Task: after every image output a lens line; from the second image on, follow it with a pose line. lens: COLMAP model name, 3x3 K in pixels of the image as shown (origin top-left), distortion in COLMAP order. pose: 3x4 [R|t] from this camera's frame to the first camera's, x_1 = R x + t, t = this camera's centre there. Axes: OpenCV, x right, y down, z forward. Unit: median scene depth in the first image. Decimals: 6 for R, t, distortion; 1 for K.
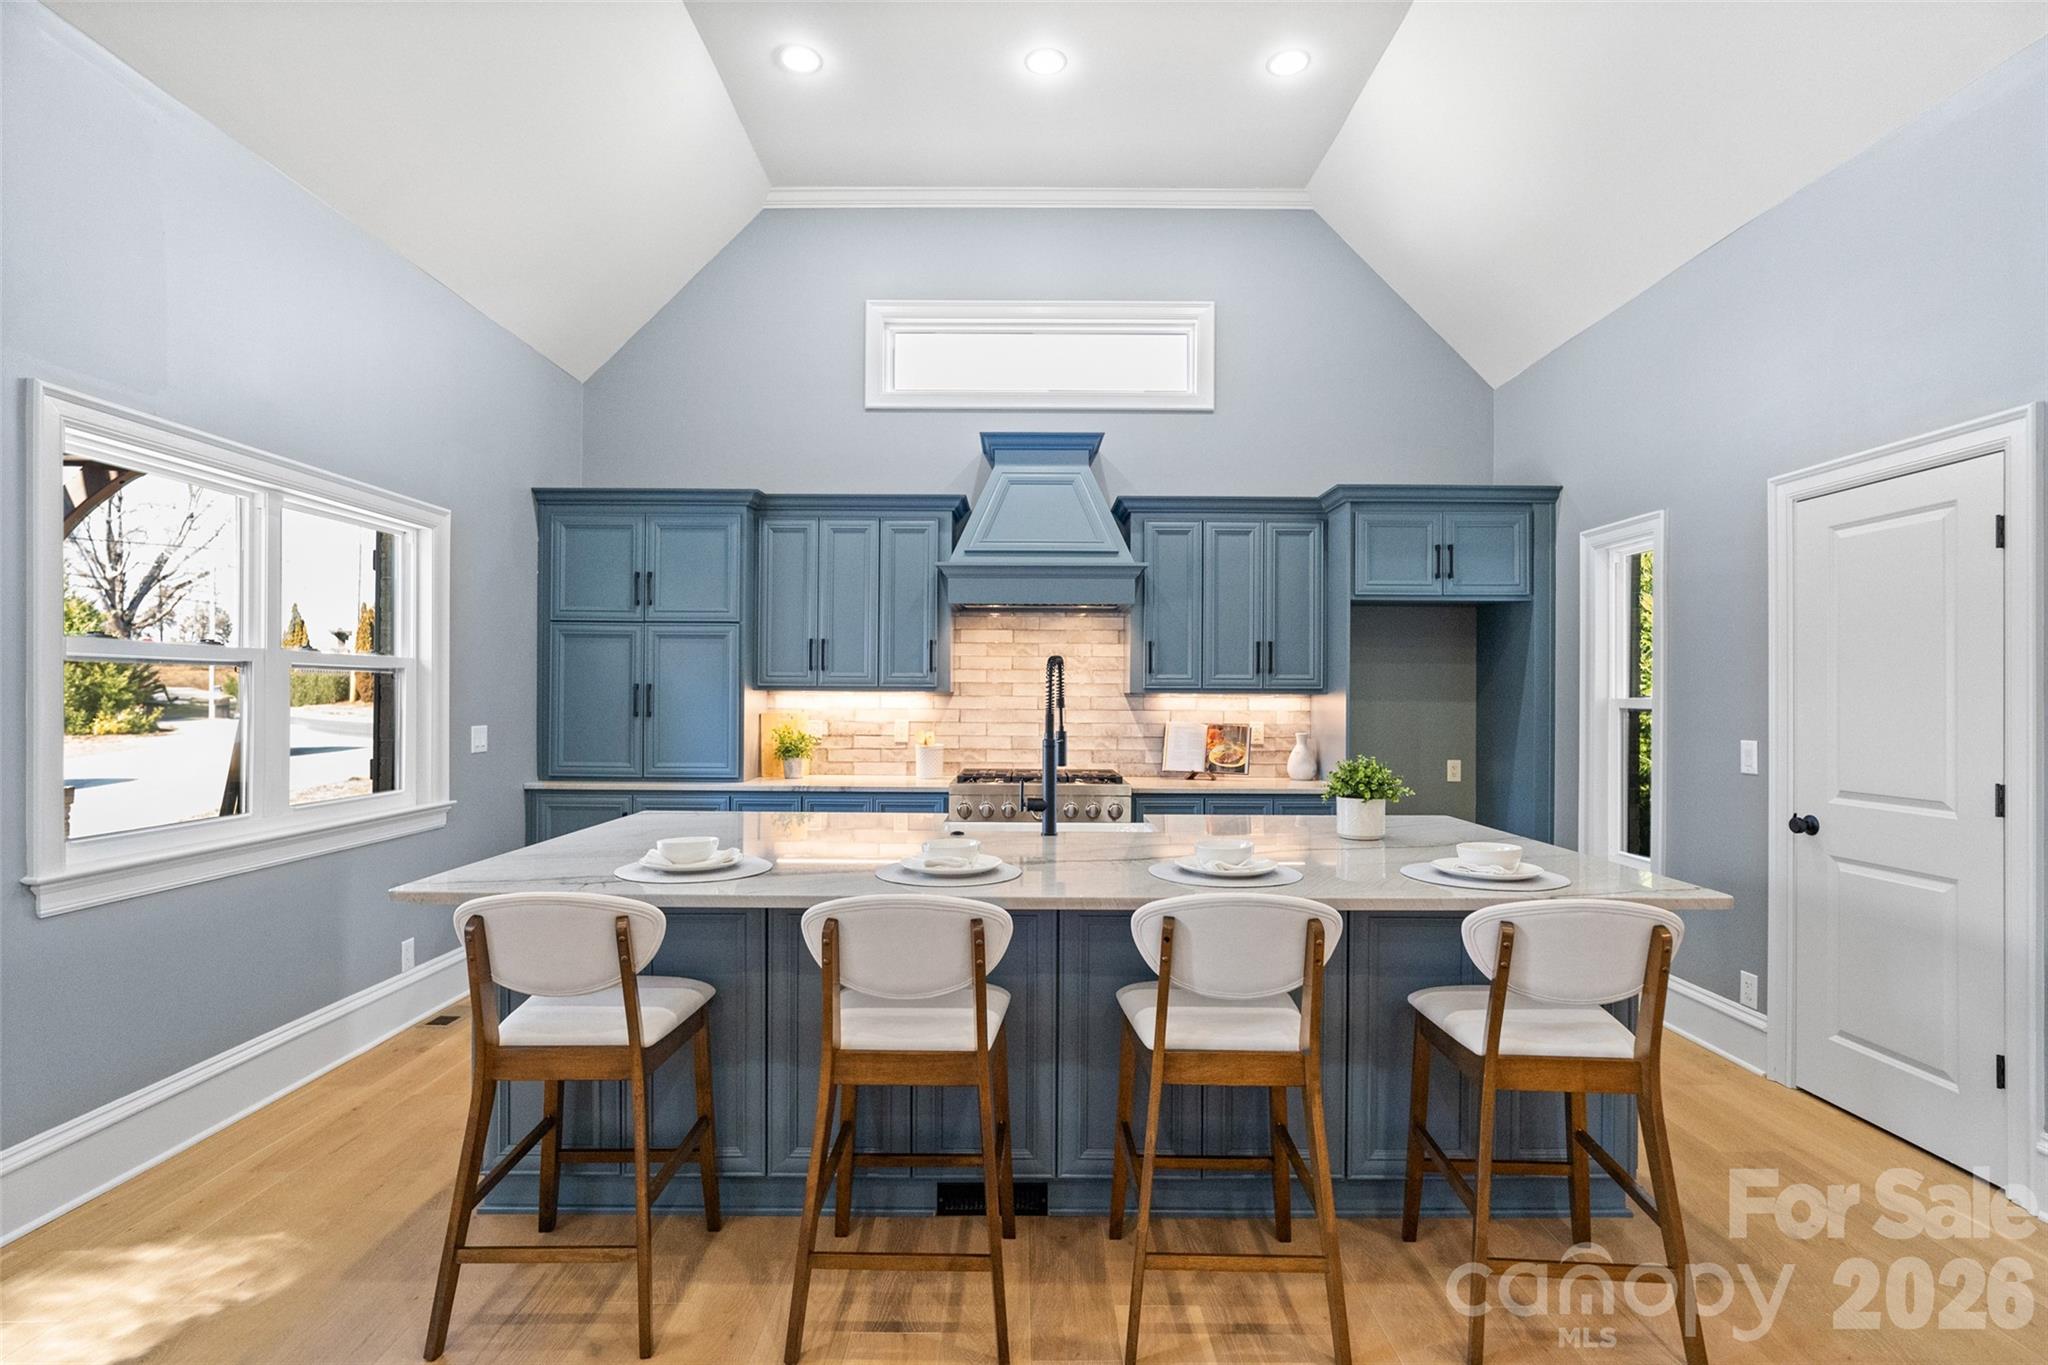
lens RADIAL K [[987.2, 0, 1020.0], [0, 987.2, 692.5], [0, 0, 1]] dist [-0.004540, -0.000309]
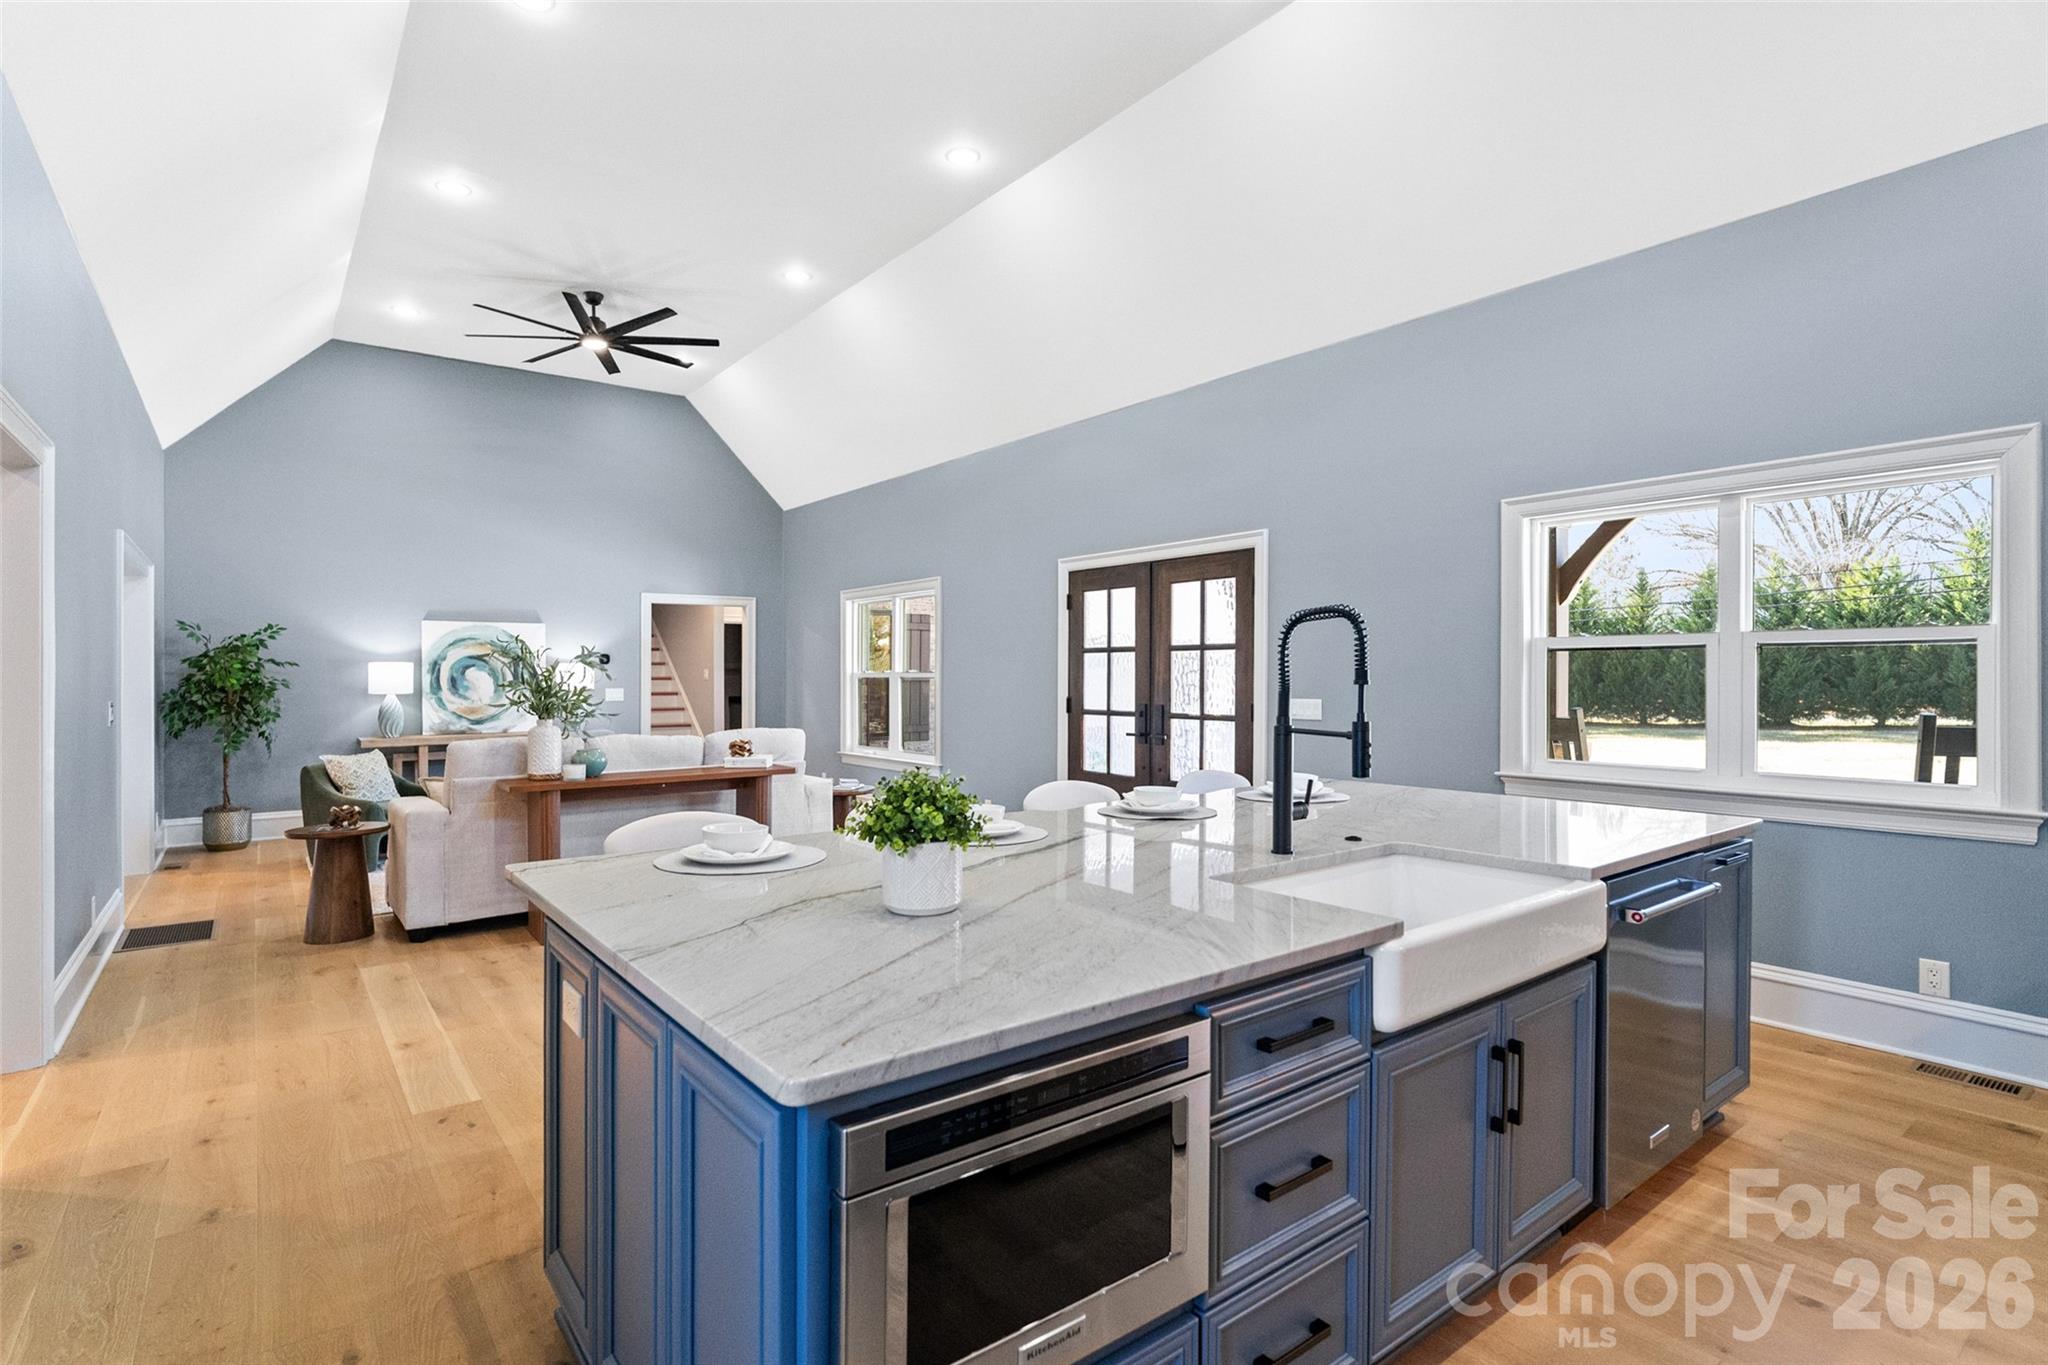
lens RADIAL K [[987.2, 0, 1009.3], [0, 987.2, 678.7], [0, 0, 1]] dist [-0.004540, -0.000309]
pose [[-0.799944, -0.002765, -0.600068, 0.407105], [-0.001482, 0.999995, -0.002631, 0.008798], [0.600073, -0.001215, -0.799945, 0.909011]]
